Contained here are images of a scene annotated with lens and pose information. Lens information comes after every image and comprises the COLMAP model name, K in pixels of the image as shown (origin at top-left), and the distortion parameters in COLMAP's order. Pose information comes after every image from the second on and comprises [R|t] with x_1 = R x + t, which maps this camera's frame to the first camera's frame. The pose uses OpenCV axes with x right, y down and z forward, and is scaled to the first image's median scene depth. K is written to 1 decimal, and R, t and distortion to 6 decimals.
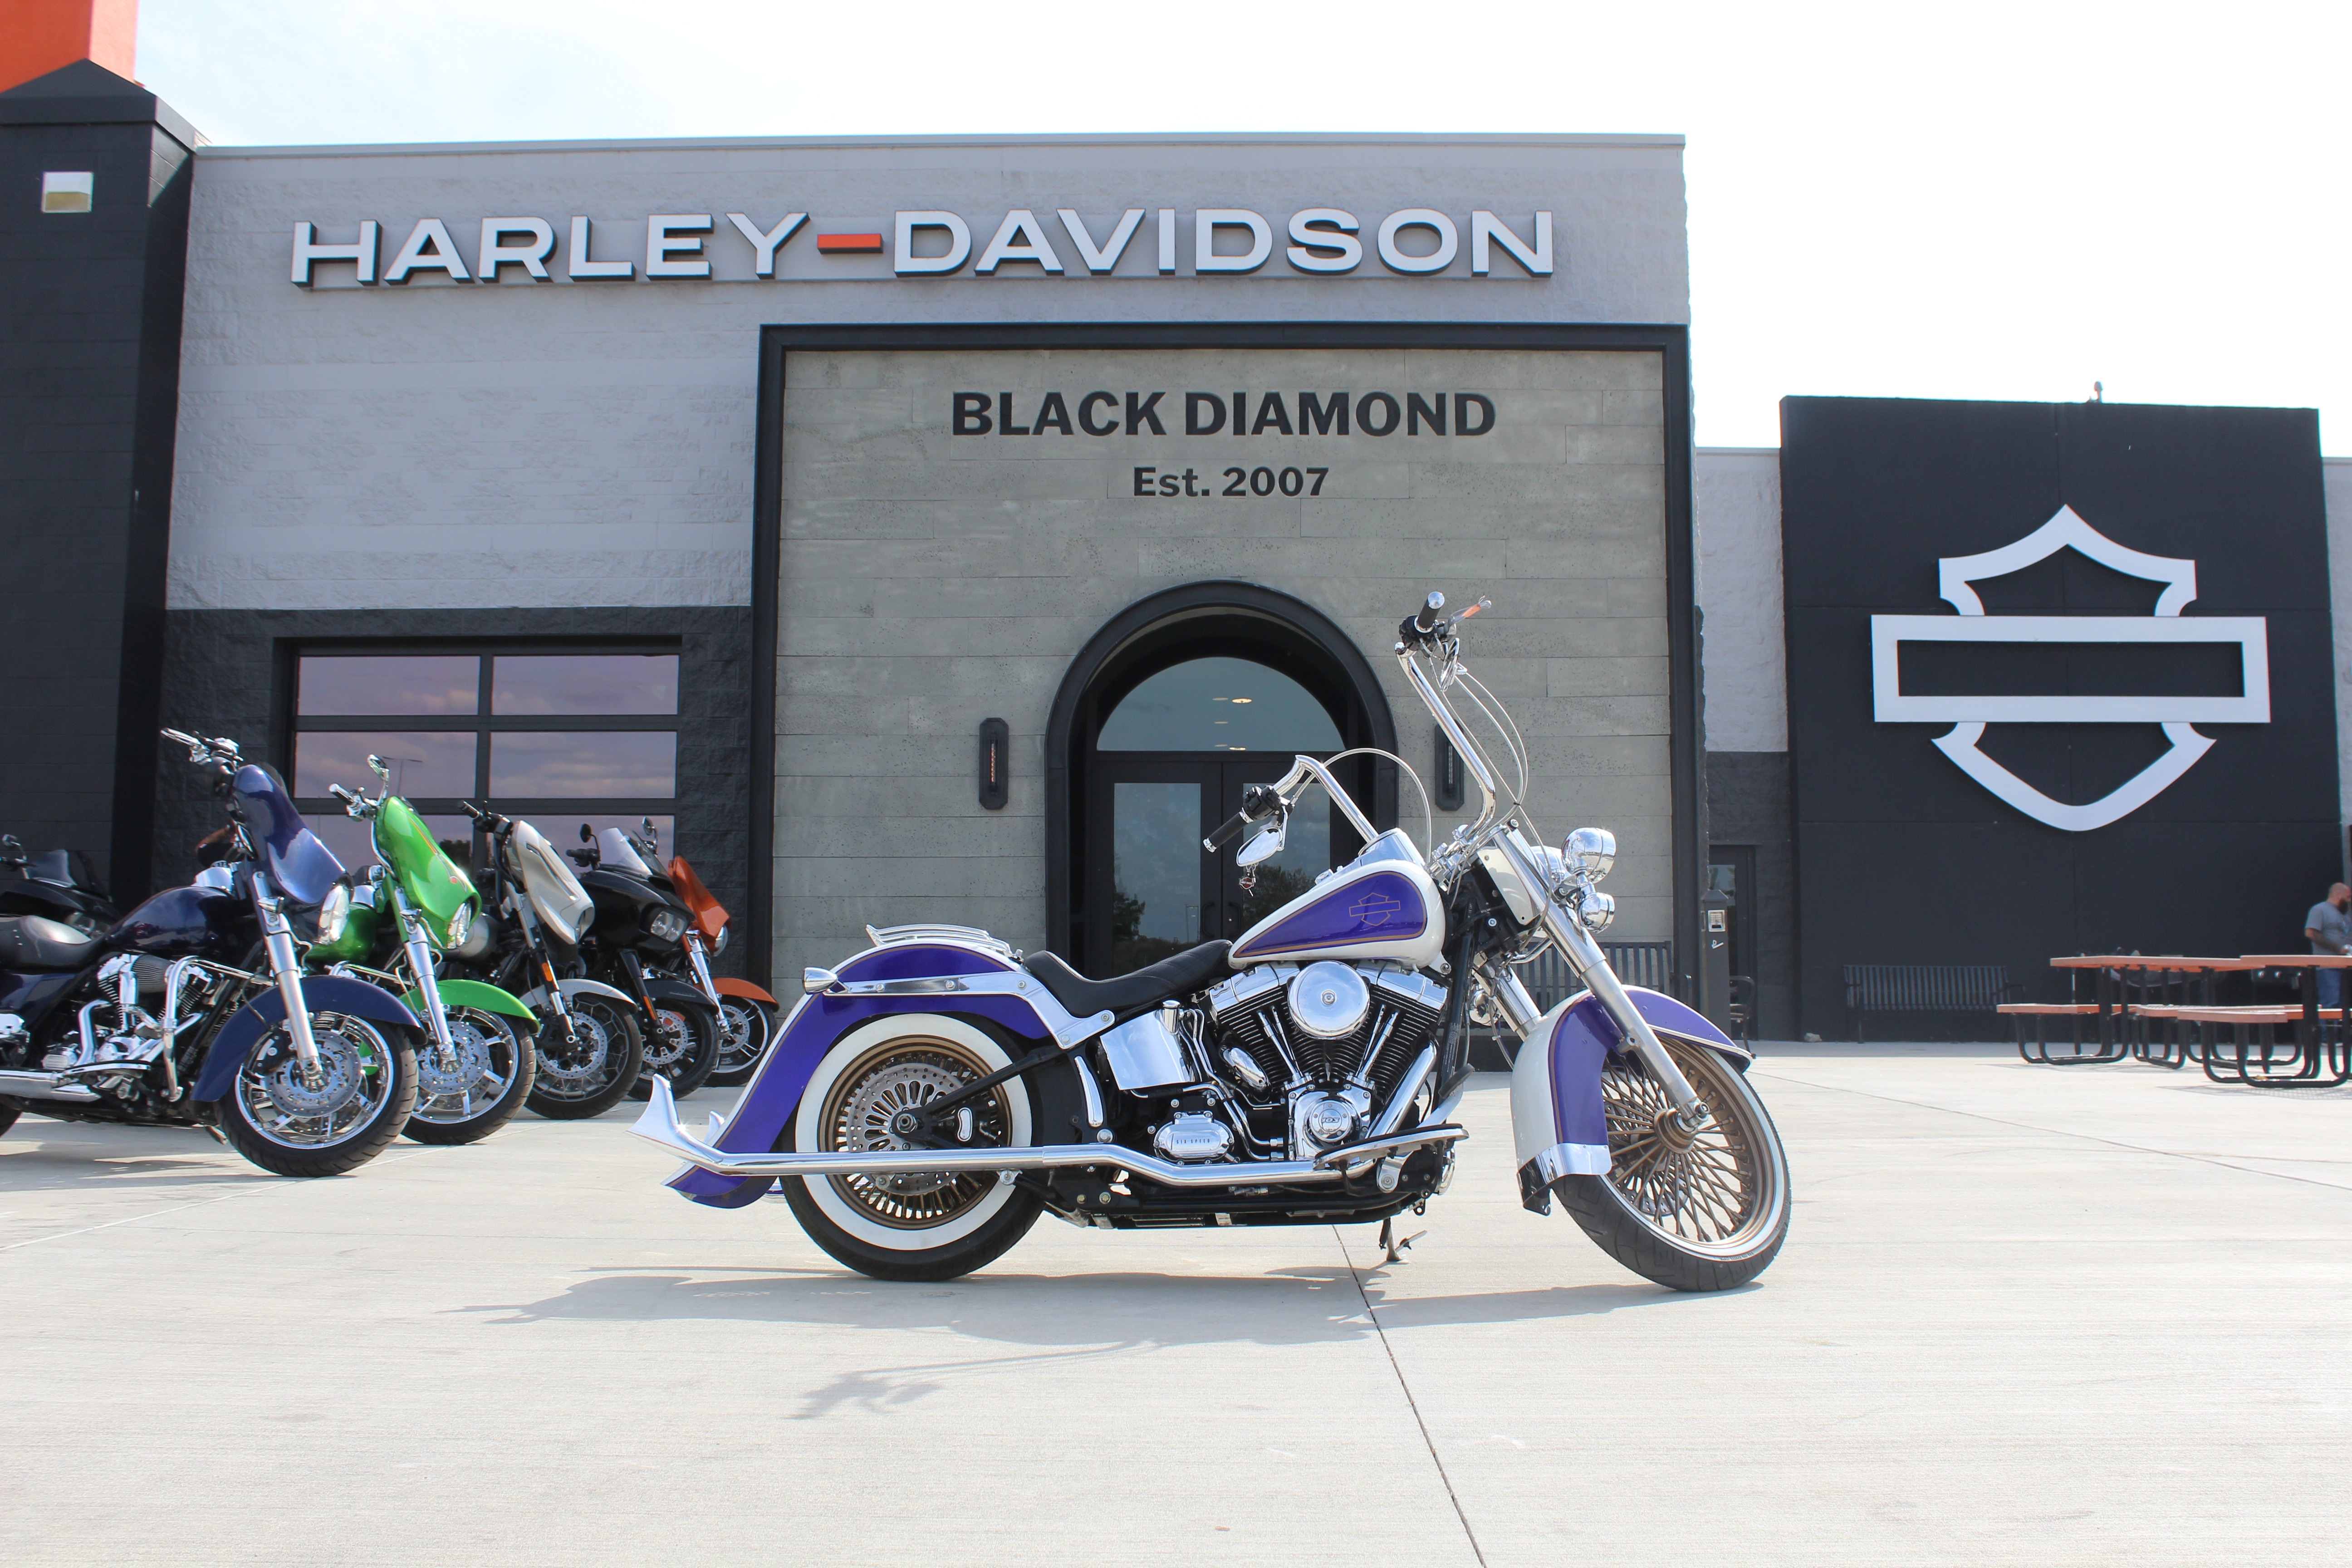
lens RADIAL K [[2184.9, 0, 1224.4], [0, 2184.9, 781.6], [0, 0, 1]] dist [-0.145602, 0.143020]
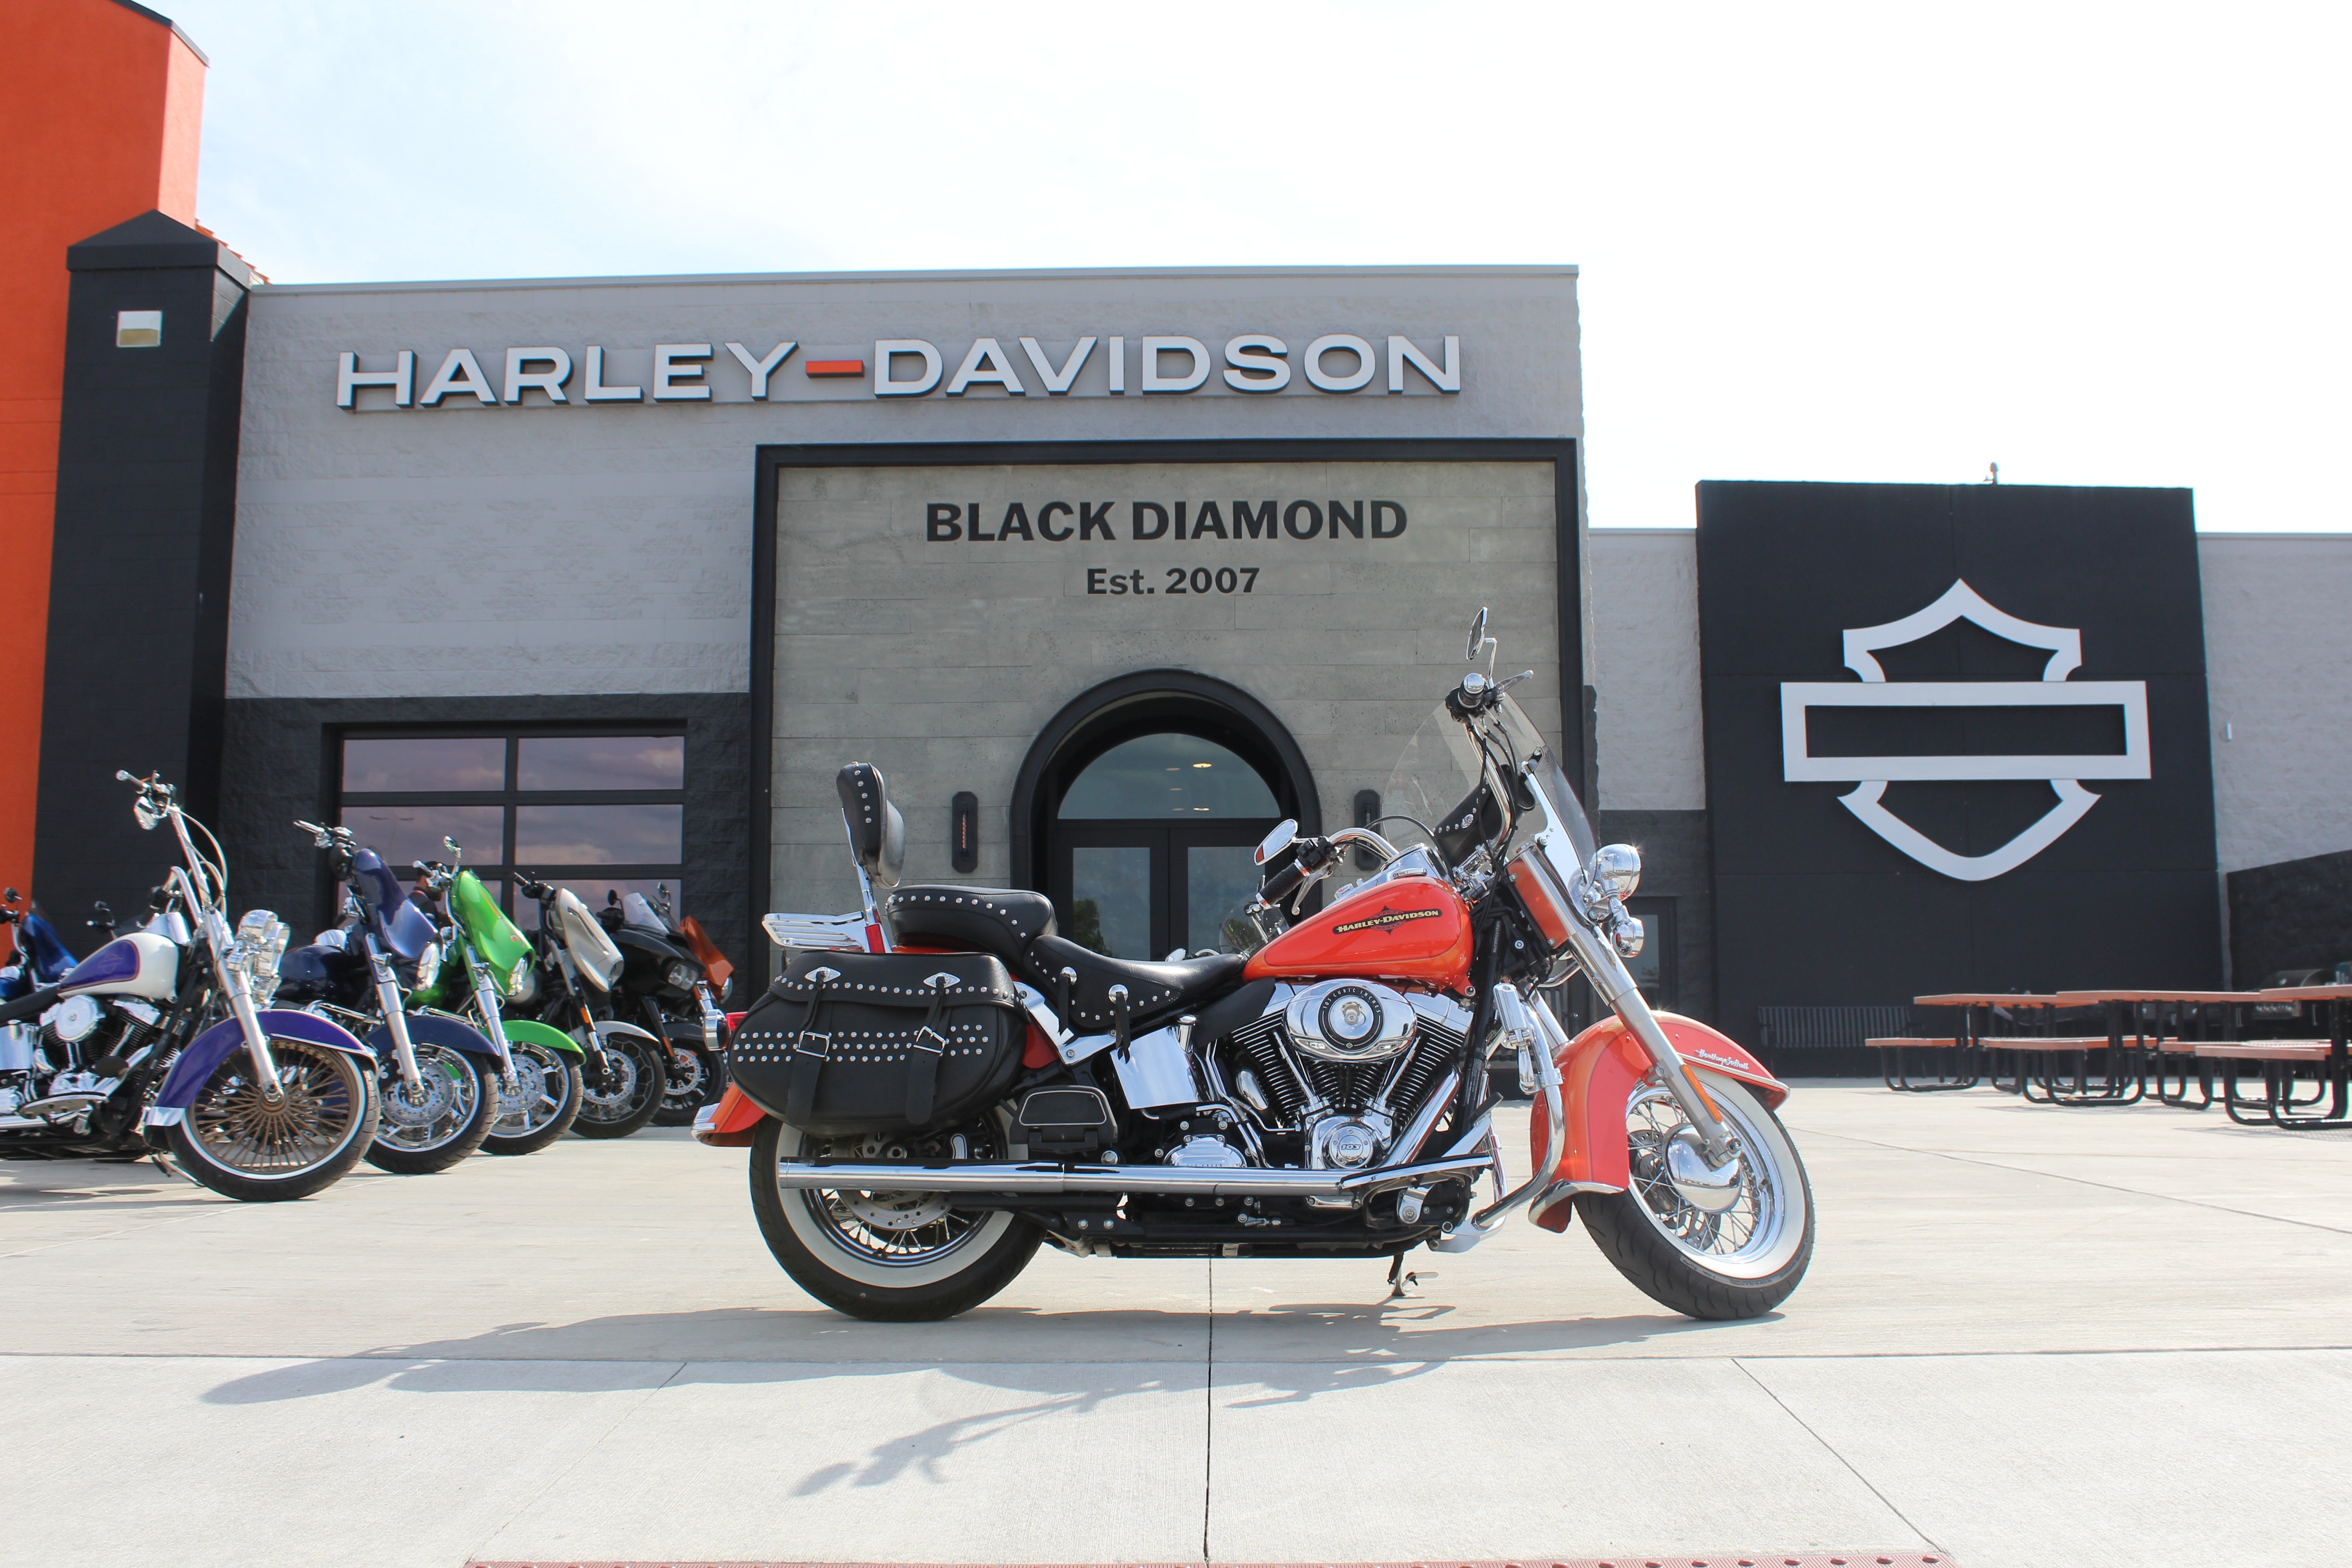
lens RADIAL K [[2171.8, 0, 1223.0], [0, 2171.8, 791.3], [0, 0, 1]] dist [-0.145572, 0.140151]
pose [[0.999943, -0.008016, 0.007063, 0.019259], [0.008156, 0.999767, -0.019965, -0.005524], [-0.006901, 0.020022, 0.999776, -0.118457]]
